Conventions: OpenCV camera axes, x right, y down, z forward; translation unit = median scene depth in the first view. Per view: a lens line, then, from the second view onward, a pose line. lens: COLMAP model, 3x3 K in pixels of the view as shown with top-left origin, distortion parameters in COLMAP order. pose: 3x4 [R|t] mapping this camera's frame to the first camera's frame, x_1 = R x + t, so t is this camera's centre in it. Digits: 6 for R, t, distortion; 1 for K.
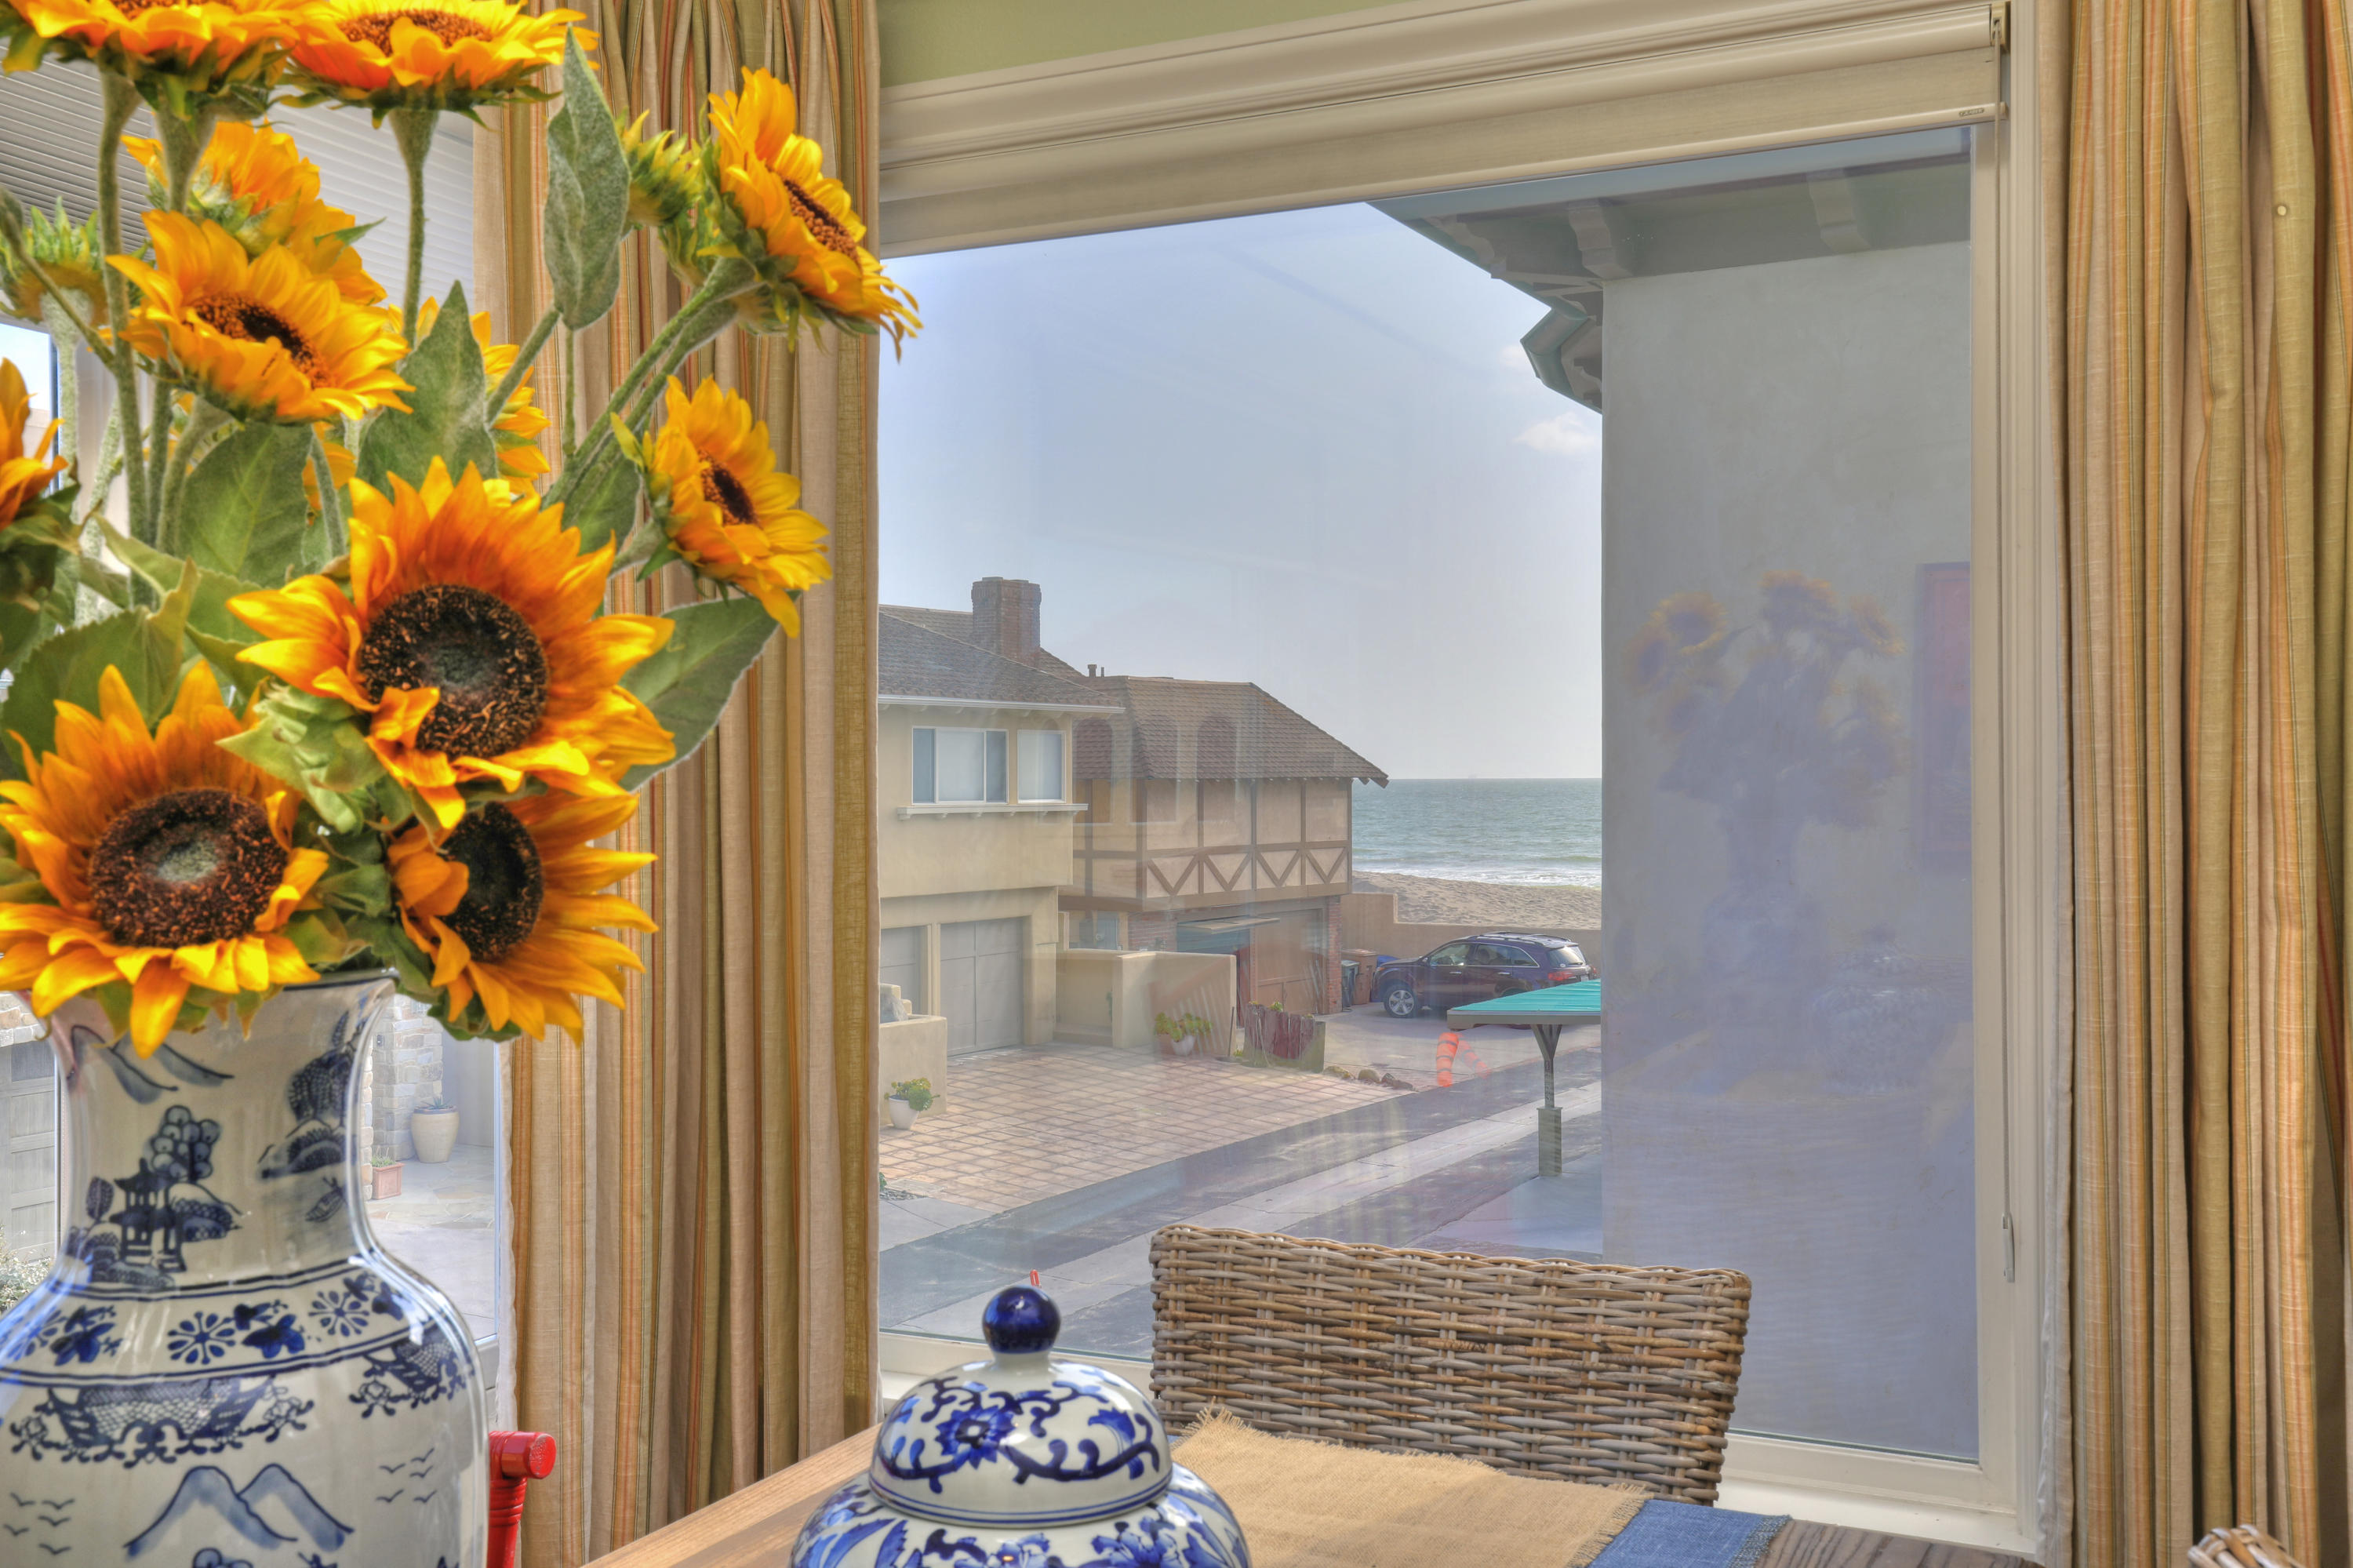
lens RADIAL K [[2266.6, 0, 1177.3], [0, 2266.6, 781.2], [0, 0, 1]] dist [0.006650, 0.000000]
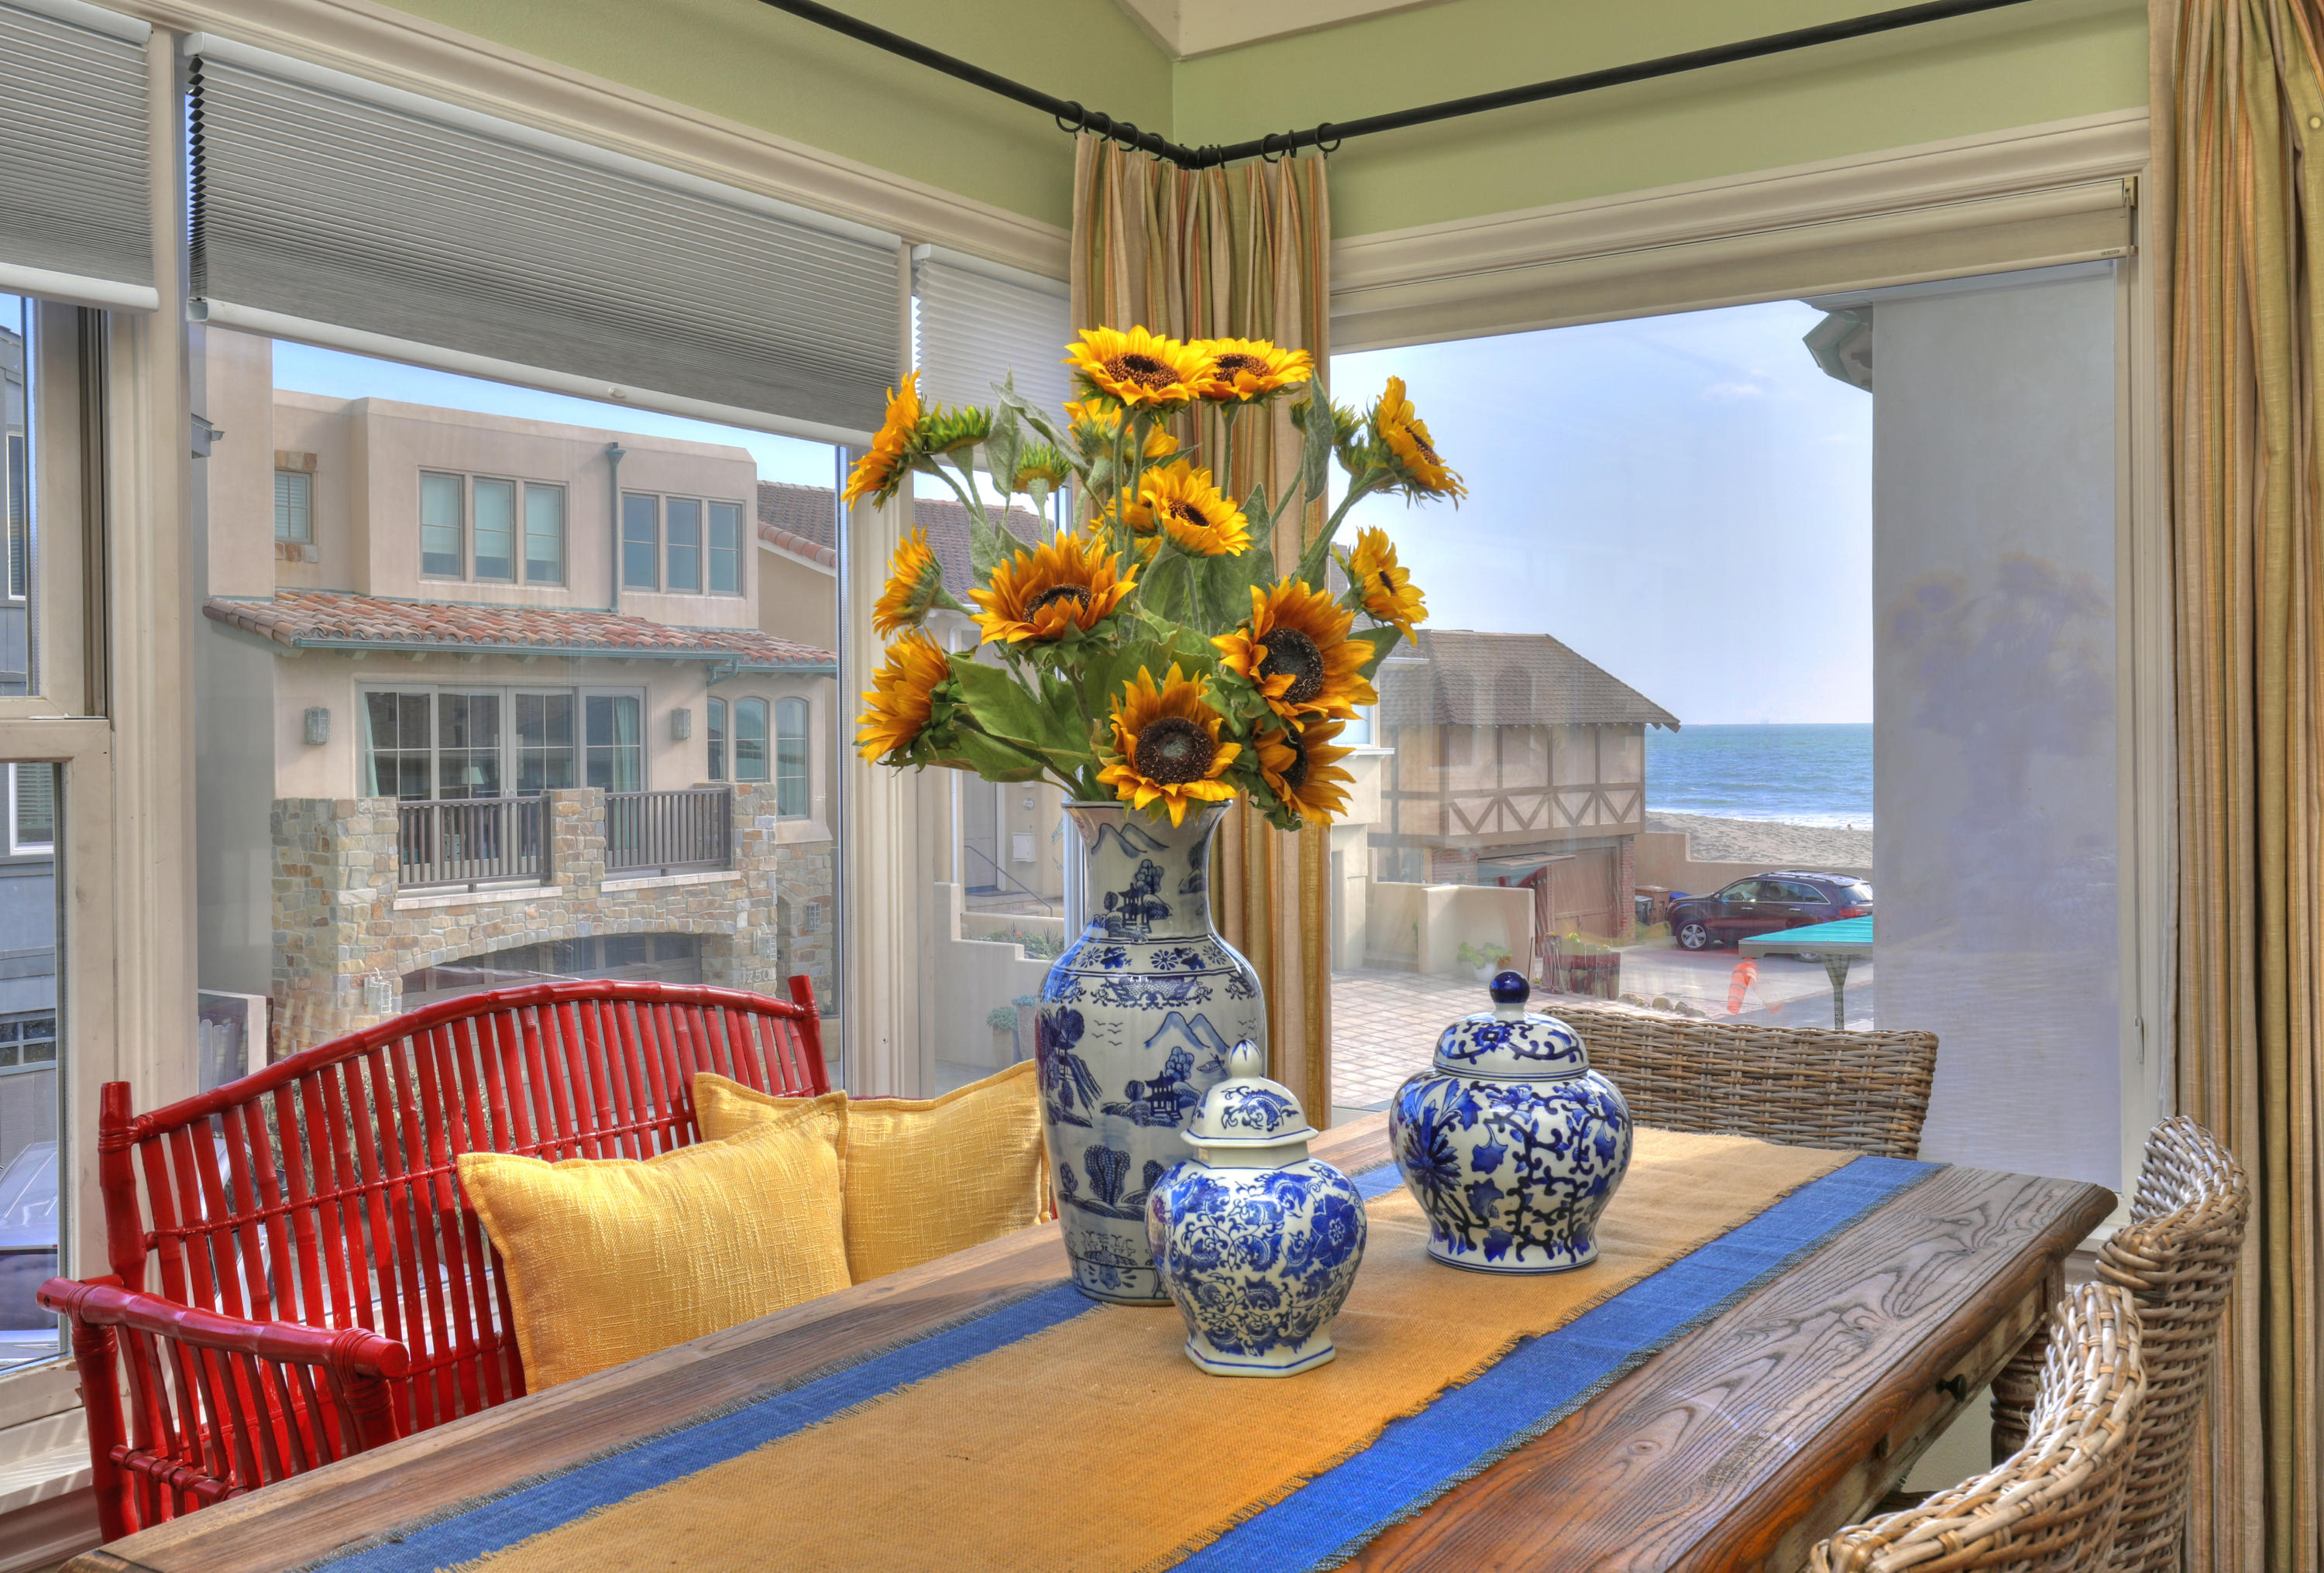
lens RADIAL K [[2082.3, 0, 1137.5], [0, 2082.3, 731.1], [0, 0, 1]] dist [0.017263, -0.002248]
pose [[0.986918, -0.003345, -0.161191, -0.053692], [0.003607, 0.999993, 0.001333, 0.006235], [0.161185, -0.001897, 0.986922, -0.471178]]
